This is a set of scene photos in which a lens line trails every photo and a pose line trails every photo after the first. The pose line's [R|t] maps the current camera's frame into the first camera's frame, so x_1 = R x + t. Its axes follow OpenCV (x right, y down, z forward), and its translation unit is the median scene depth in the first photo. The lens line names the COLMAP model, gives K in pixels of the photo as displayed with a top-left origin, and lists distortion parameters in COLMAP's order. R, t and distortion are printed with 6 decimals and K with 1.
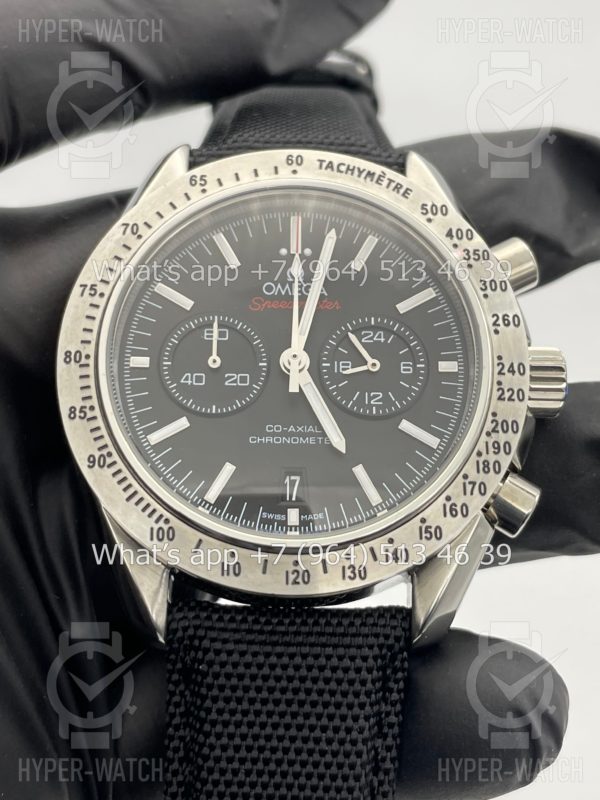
lens RADIAL K [[1230.8, 0, 303.2], [0, 1230.8, 405.6], [0, 0, 1]] dist [0.094303, 0.000000]
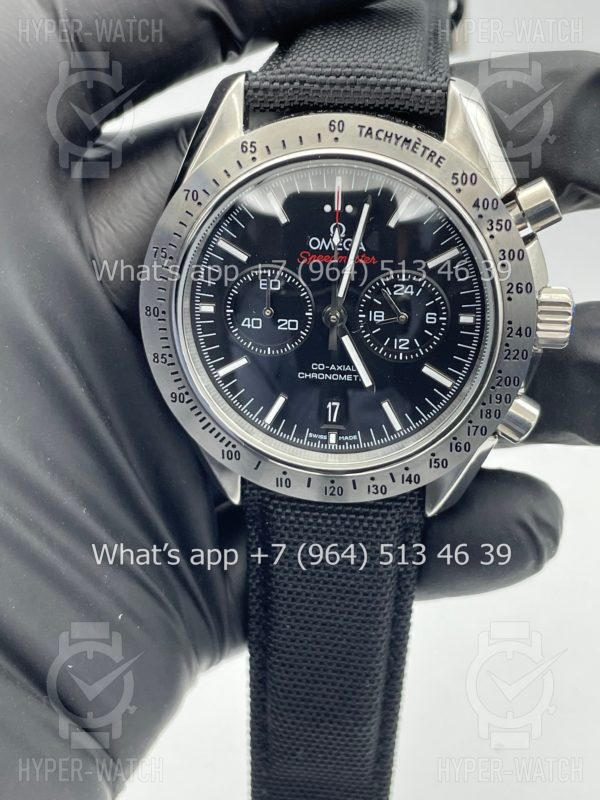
lens RADIAL K [[1230.8, 0, 298.3], [0, 1230.8, 392.6], [0, 0, 1]] dist [0.094303, 0.000000]
pose [[0.989004, 0.049711, -0.139287, 0.127735], [0.039096, 0.820431, 0.570407, -0.656208], [0.142630, -0.569580, 0.809466, -0.006445]]
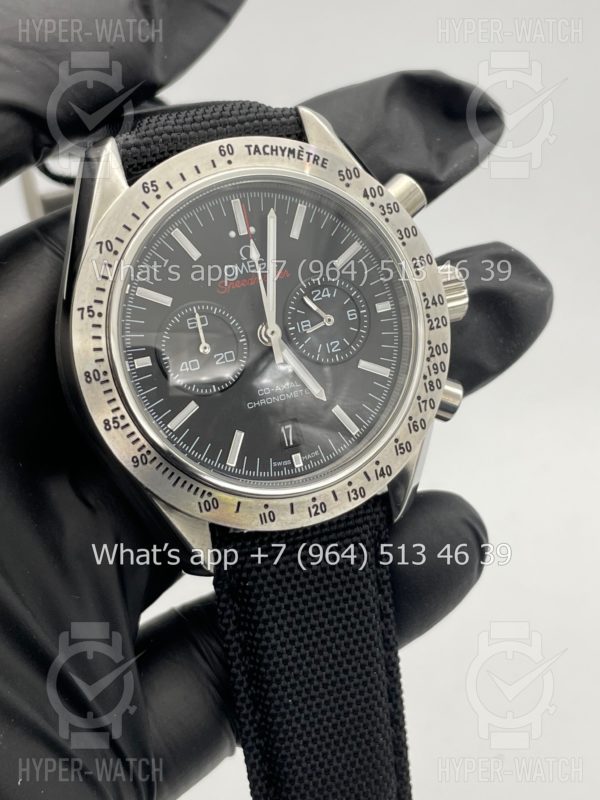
lens RADIAL K [[1230.8, 0, 297.0], [0, 1230.8, 406.1], [0, 0, 1]] dist [0.094303, 0.000000]
pose [[0.928816, -0.241455, 0.281070, -0.337154], [0.137419, 0.928907, 0.343872, -0.380071], [-0.344118, -0.280769, 0.895964, -0.102078]]
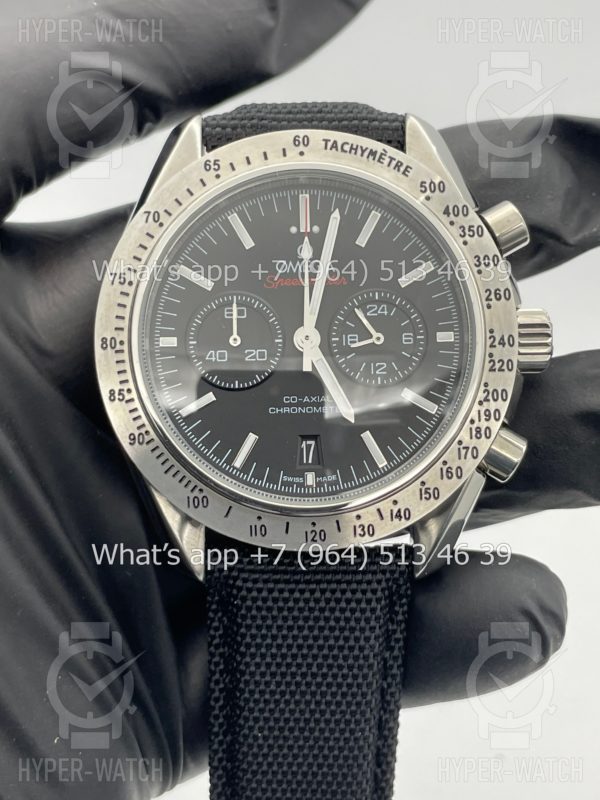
lens RADIAL K [[1230.8, 0, 301.9], [0, 1230.8, 405.4], [0, 0, 1]] dist [0.094303, 0.000000]
pose [[0.999503, -0.027646, -0.015140, 0.003652], [0.030492, 0.969756, 0.242163, -0.248370], [0.007987, -0.242504, 0.970117, -0.095266]]
